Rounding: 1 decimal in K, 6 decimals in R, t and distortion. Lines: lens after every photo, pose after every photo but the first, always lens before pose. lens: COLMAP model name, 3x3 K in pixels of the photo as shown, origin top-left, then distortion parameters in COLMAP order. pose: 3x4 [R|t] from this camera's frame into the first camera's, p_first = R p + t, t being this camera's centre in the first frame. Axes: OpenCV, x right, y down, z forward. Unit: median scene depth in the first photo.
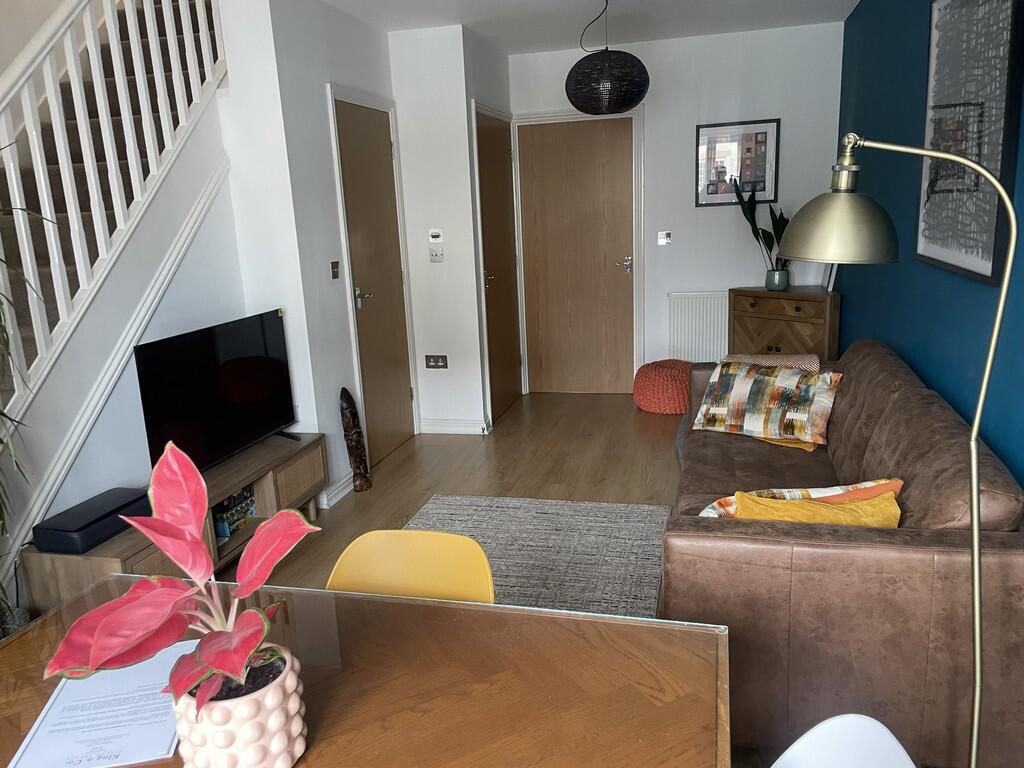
lens RADIAL K [[761.8, 0, 512.0], [0, 761.8, 384.0], [0, 0, 1]] dist [0.060751, -0.002589]
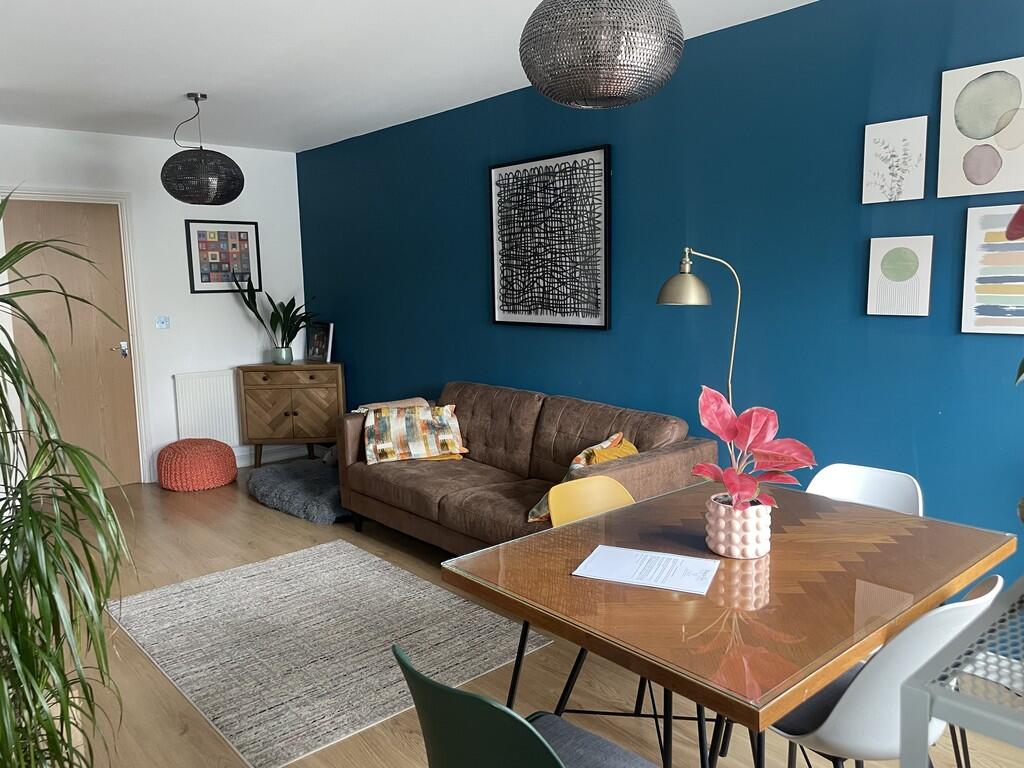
lens RADIAL K [[761.8, 0, 512.0], [0, 761.8, 384.0], [0, 0, 1]] dist [0.060751, -0.002589]
pose [[0.570995, -0.078227, 0.817218, -0.582870], [0.182174, 0.982705, -0.033218, 0.013186], [-0.800486, 0.167843, 0.575371, 0.077667]]
